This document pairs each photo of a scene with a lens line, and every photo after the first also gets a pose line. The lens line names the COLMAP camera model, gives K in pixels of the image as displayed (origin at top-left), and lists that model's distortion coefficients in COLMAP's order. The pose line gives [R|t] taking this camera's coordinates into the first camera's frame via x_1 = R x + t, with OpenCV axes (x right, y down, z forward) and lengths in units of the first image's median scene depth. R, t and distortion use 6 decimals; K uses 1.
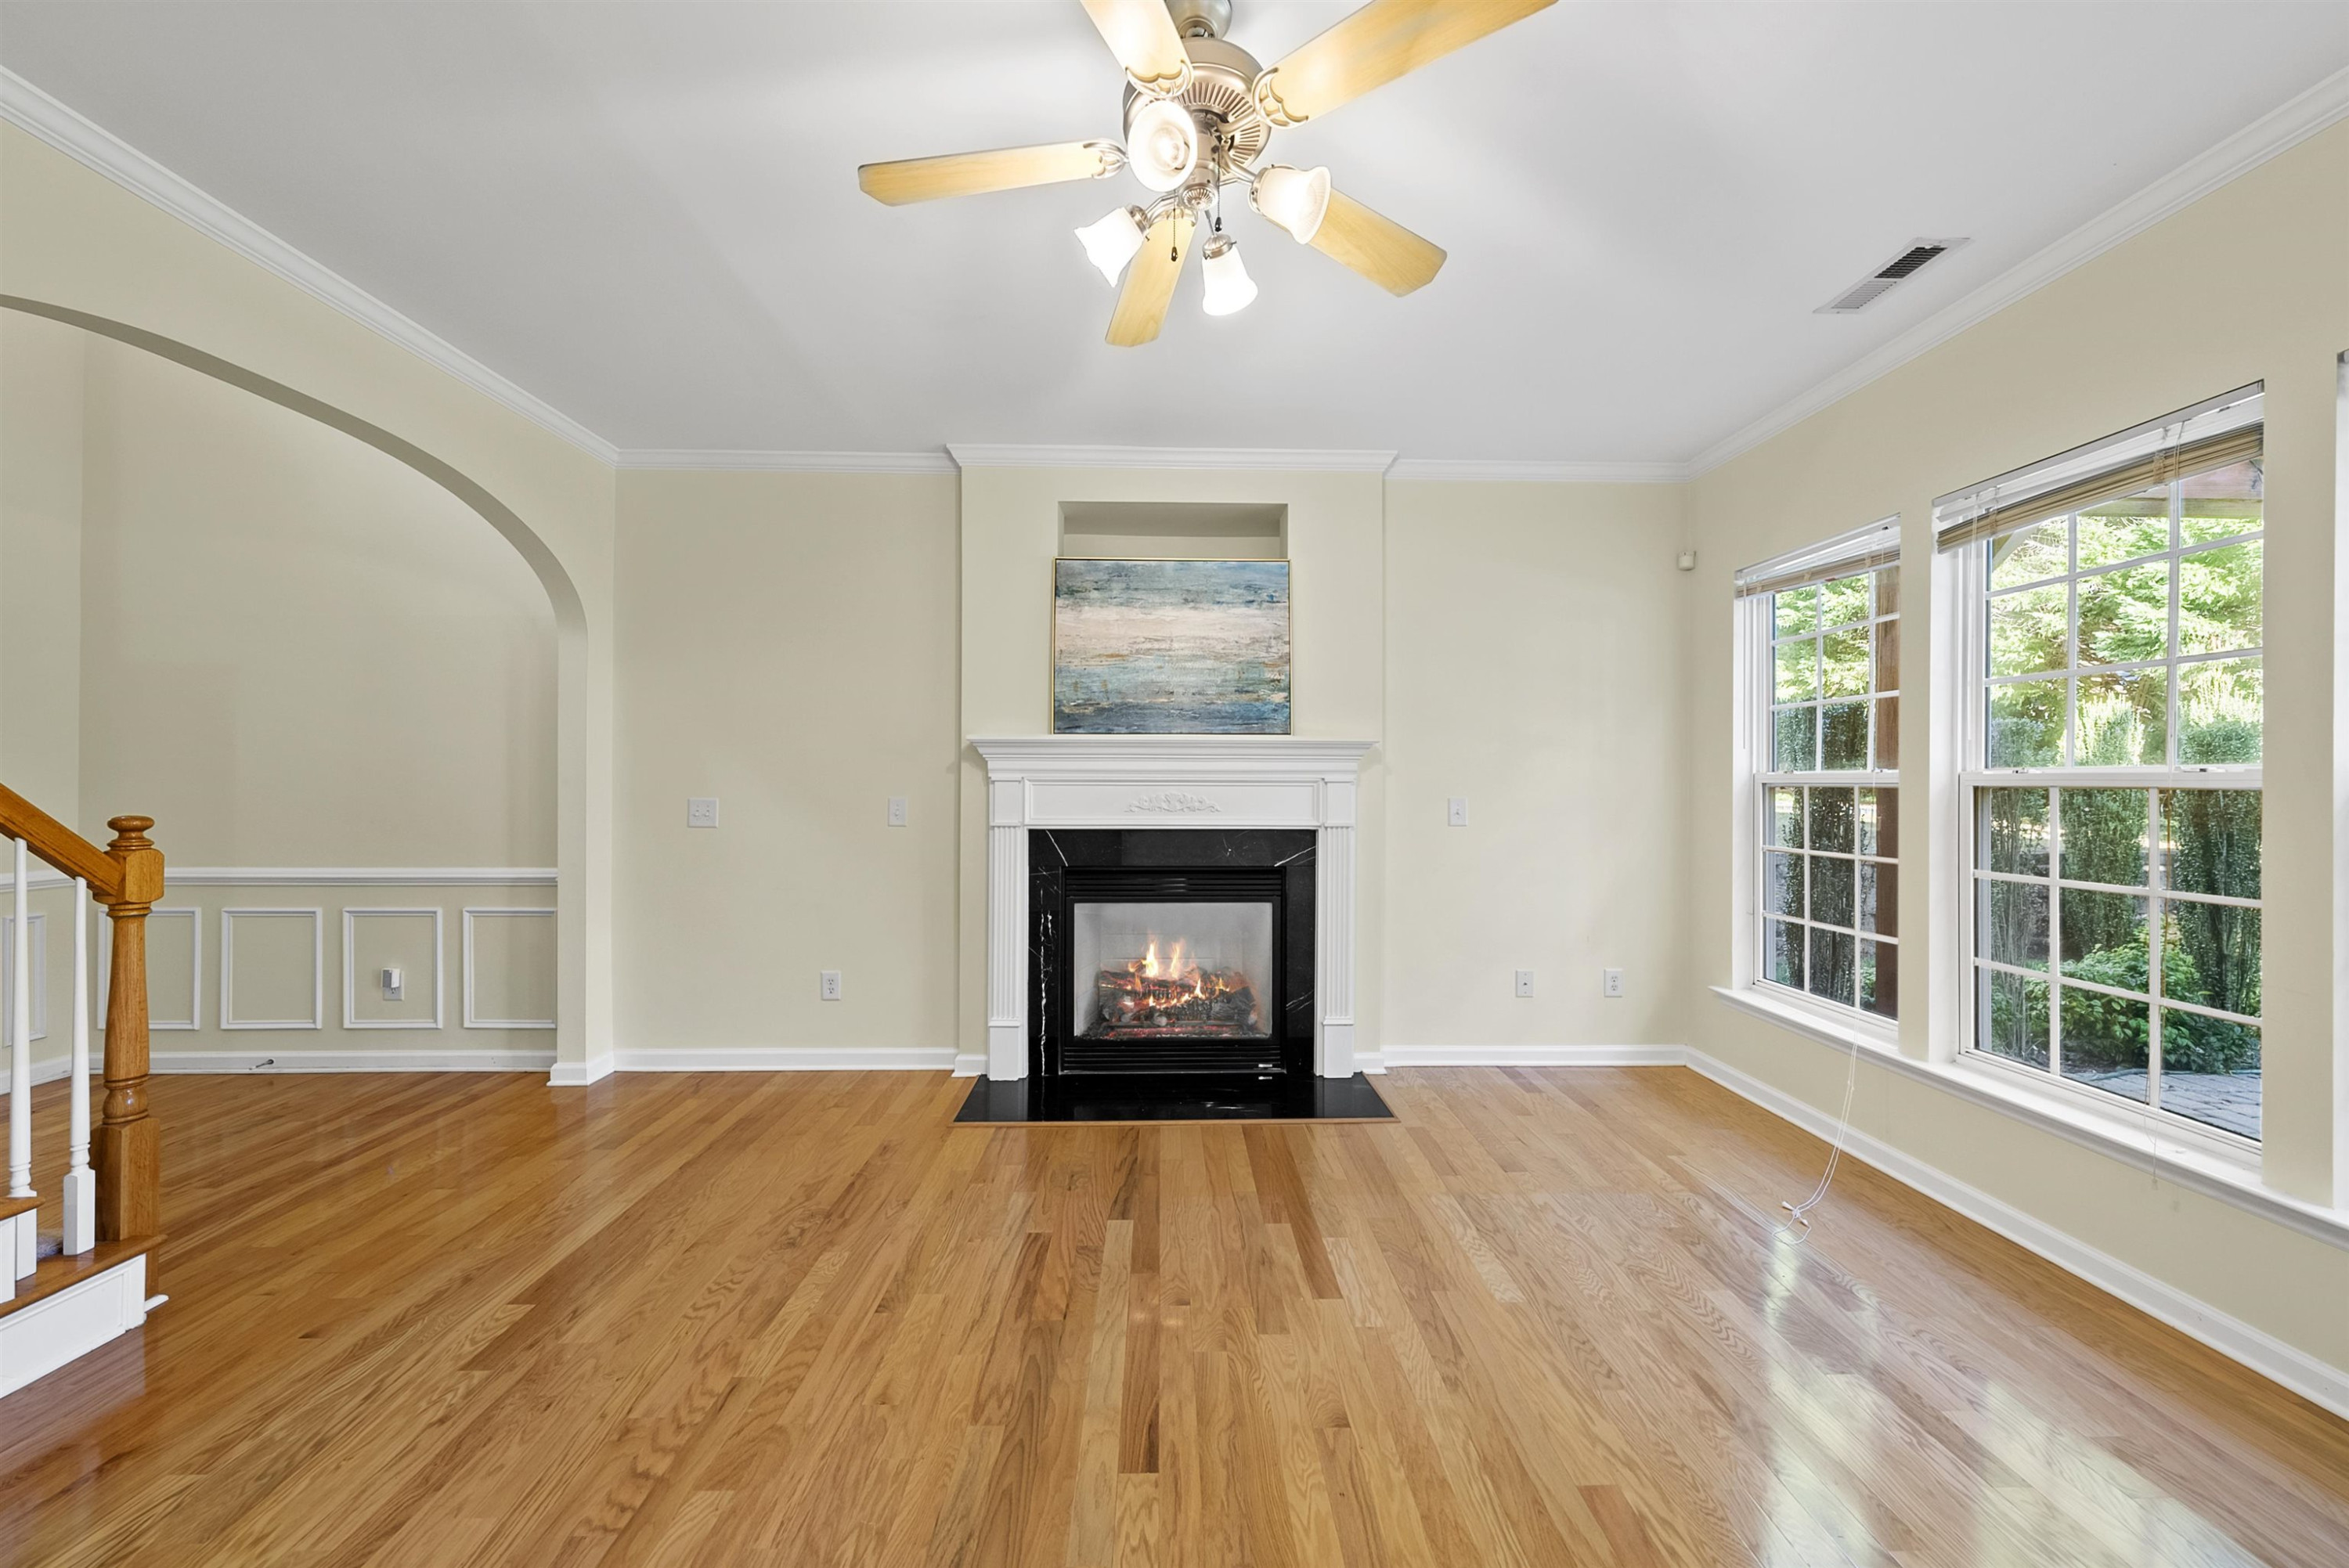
lens RADIAL K [[822.7, 0, 1187.8], [0, 822.7, 778.1], [0, 0, 1]] dist [0.000992, -0.000420]
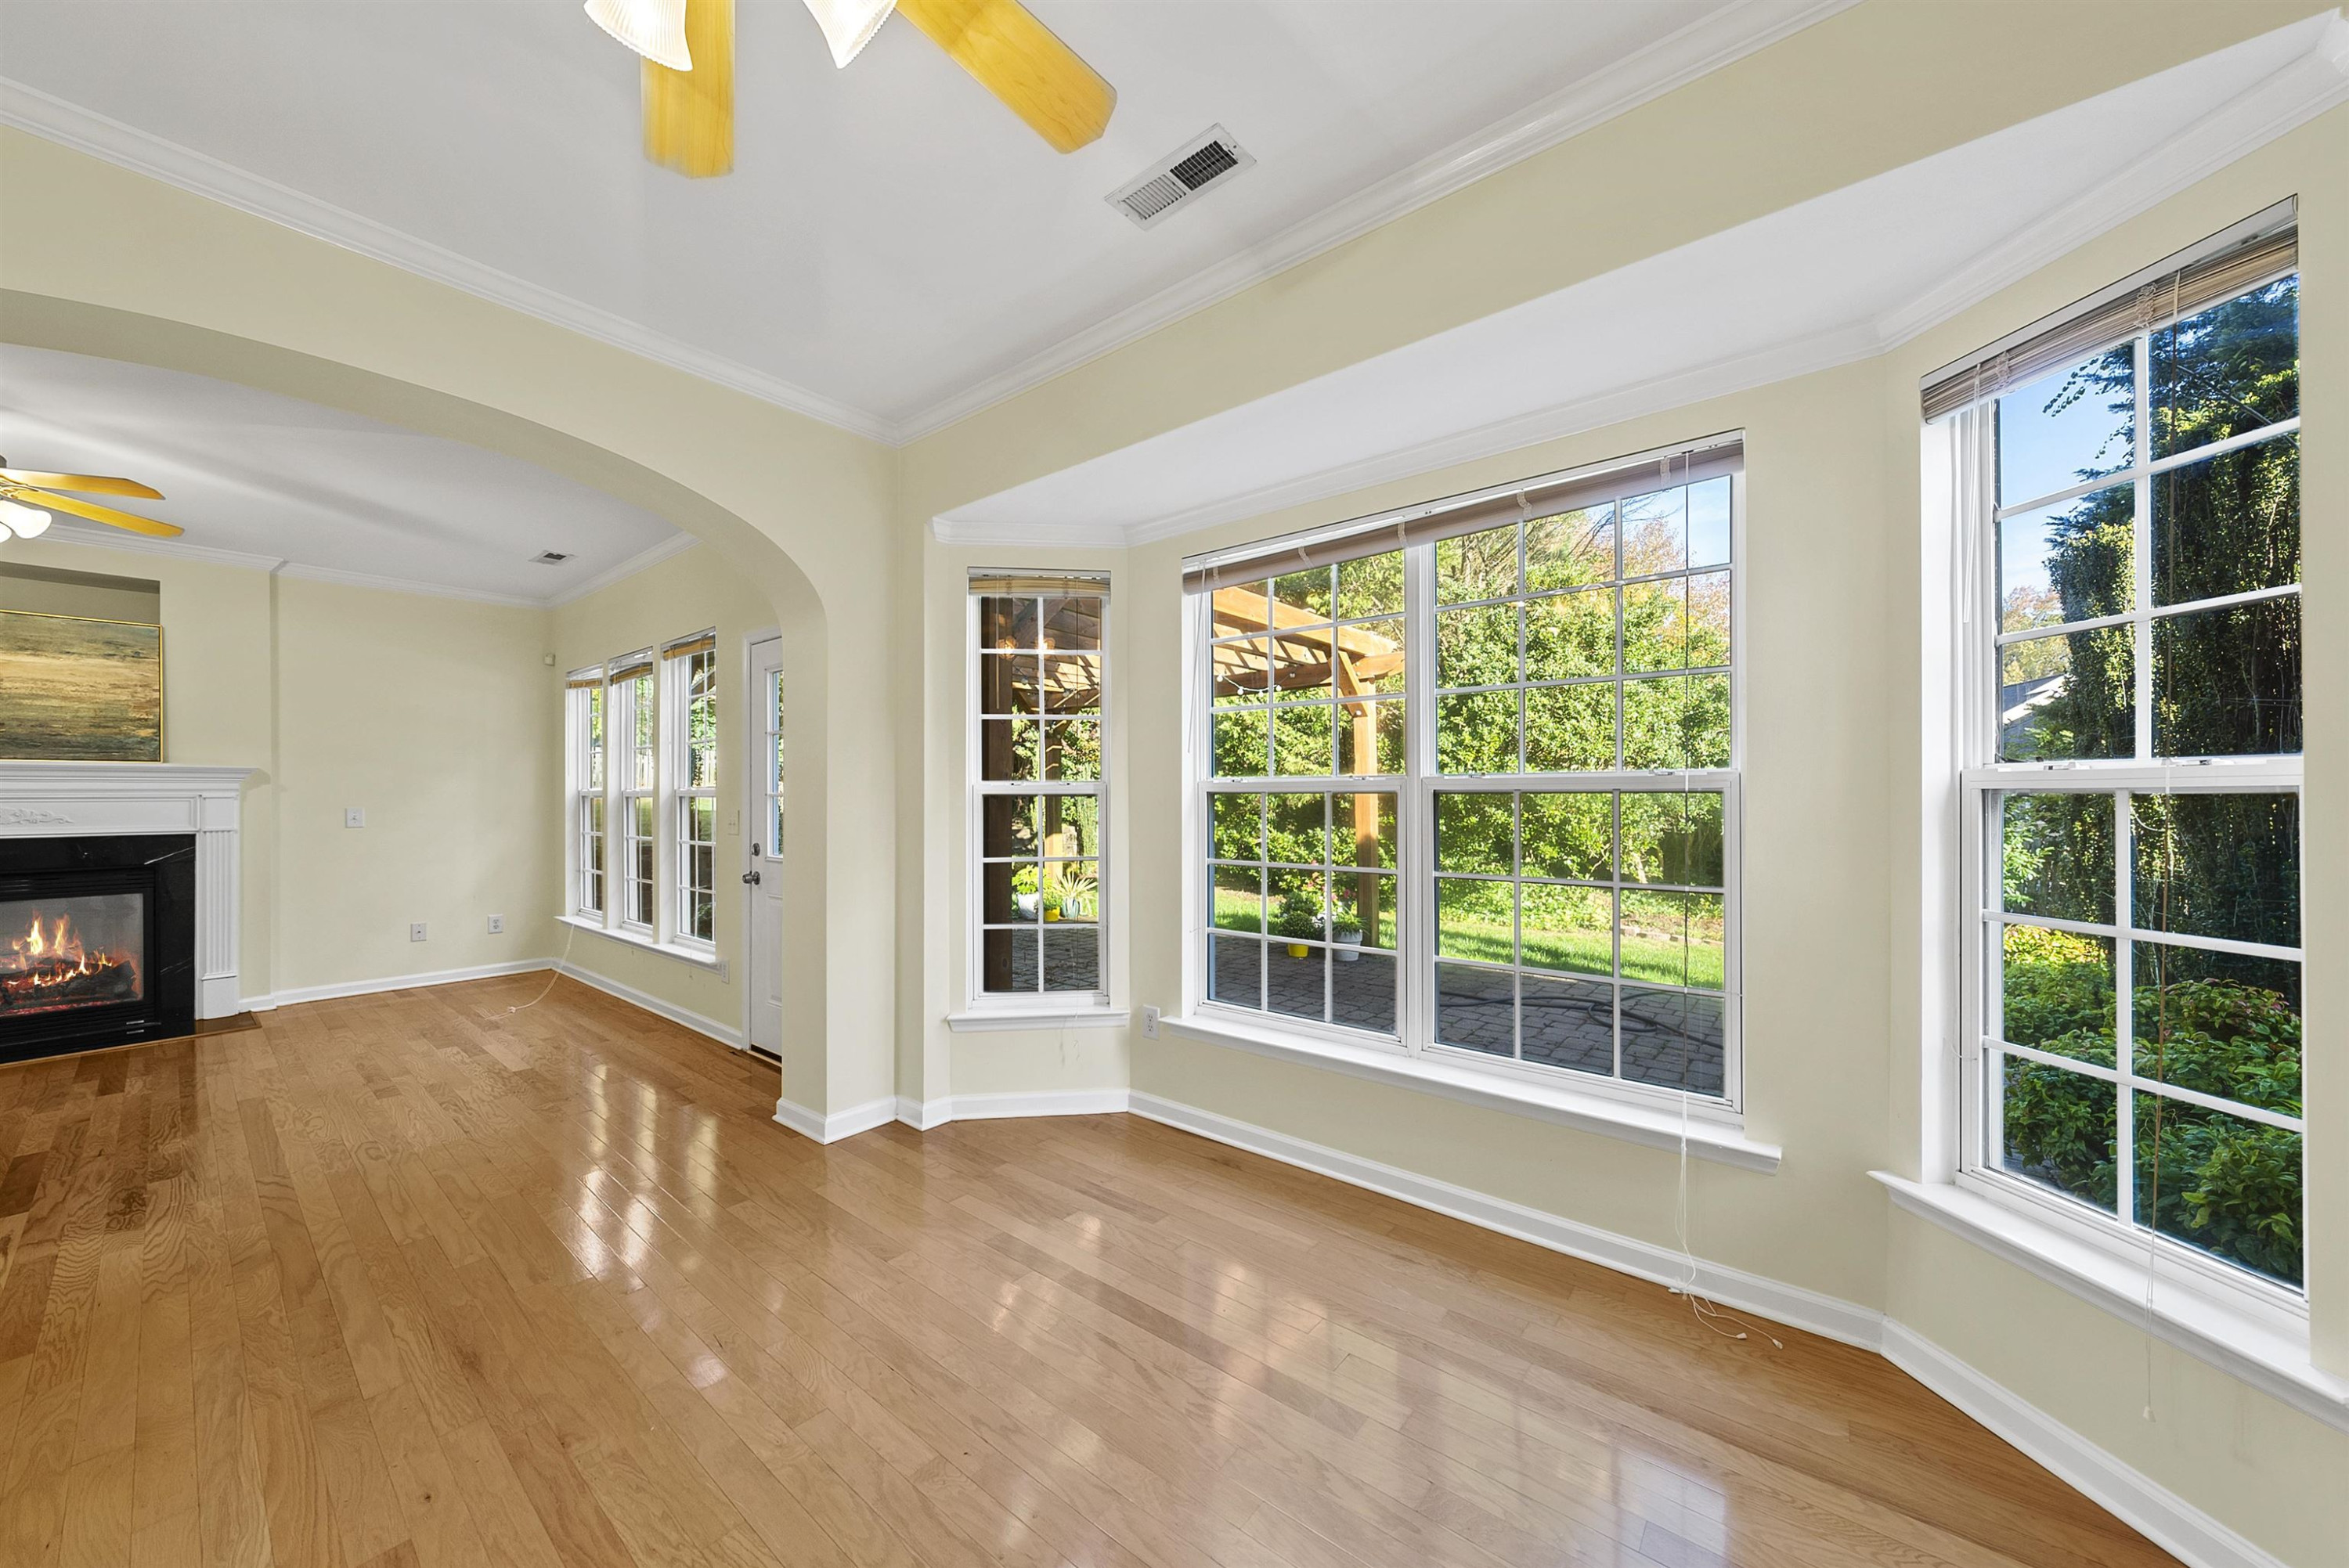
lens RADIAL K [[822.7, 0, 1166.9], [0, 822.7, 793.0], [0, 0, 1]] dist [0.000992, -0.000420]
pose [[0.656385, -0.006592, 0.754397, 0.189498], [0.004998, 0.999978, 0.004389, -0.000934], [-0.754410, 0.000890, 0.656403, -1.070000]]
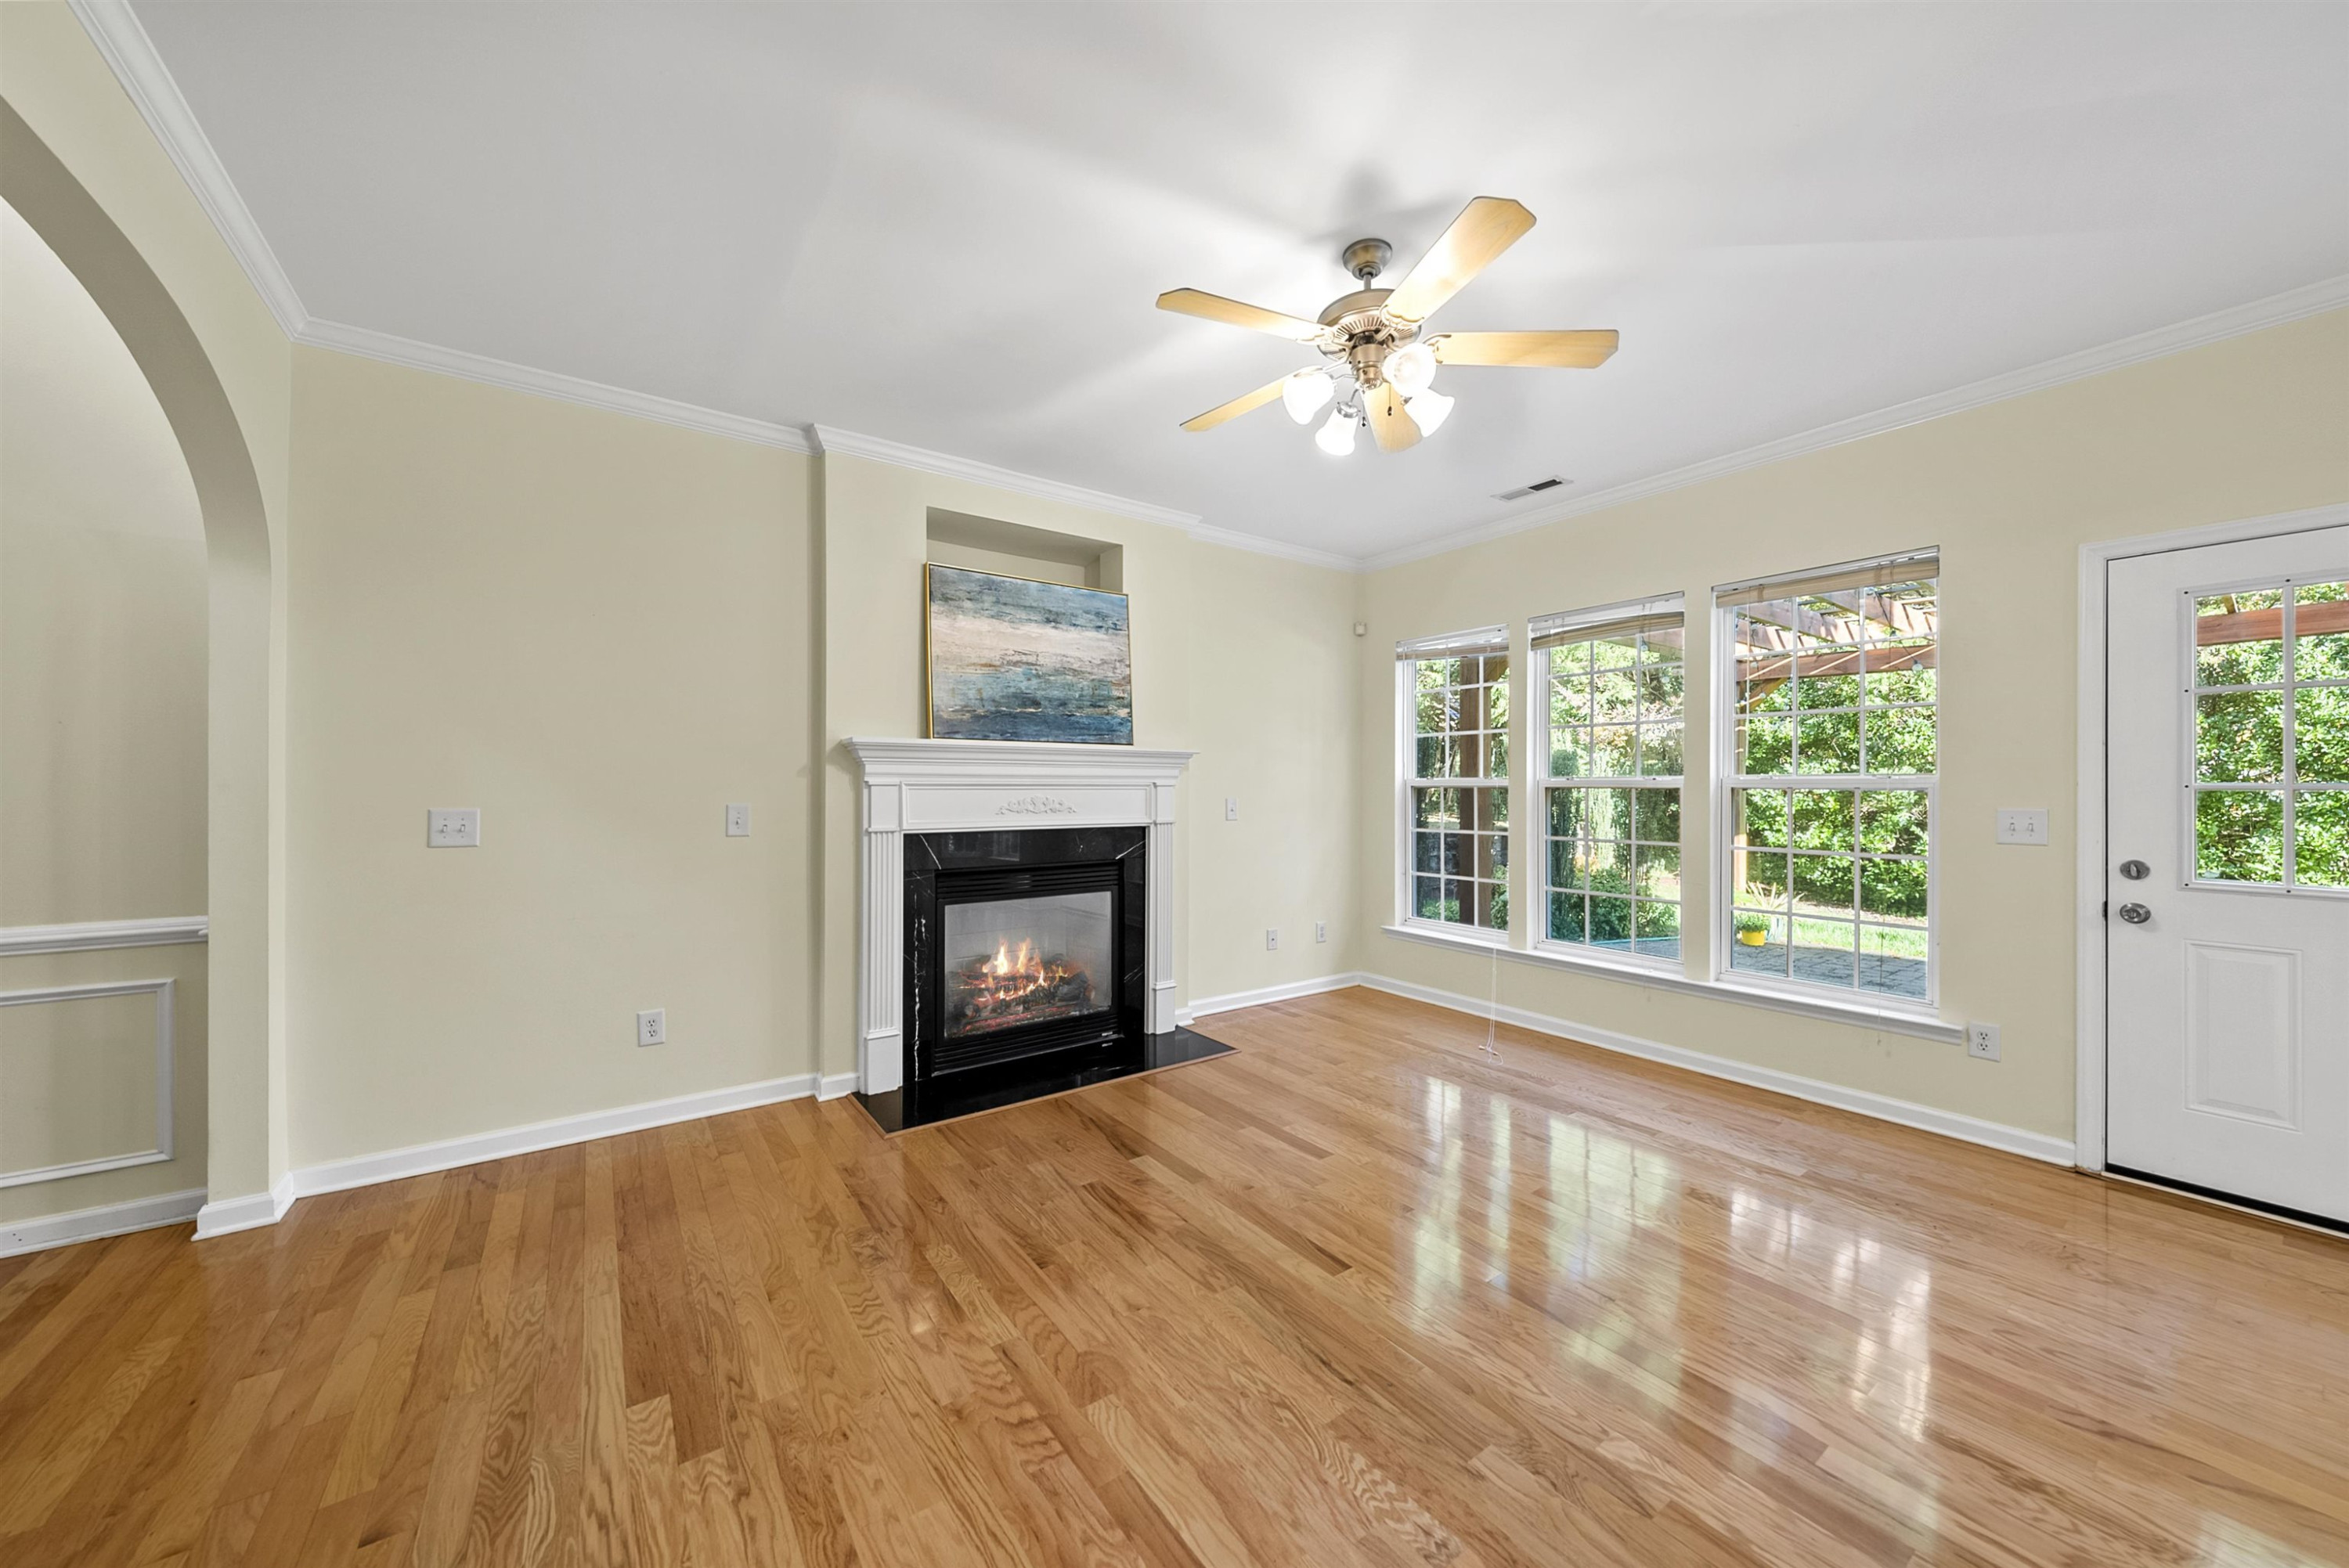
lens RADIAL K [[822.7, 0, 1189.5], [0, 822.7, 784.2], [0, 0, 1]] dist [0.000992, -0.000420]
pose [[0.827132, -0.000972, 0.562007, -0.469540], [-0.000160, 0.999998, 0.001964, 0.000124], [-0.562008, -0.001715, 0.827130, -0.009962]]
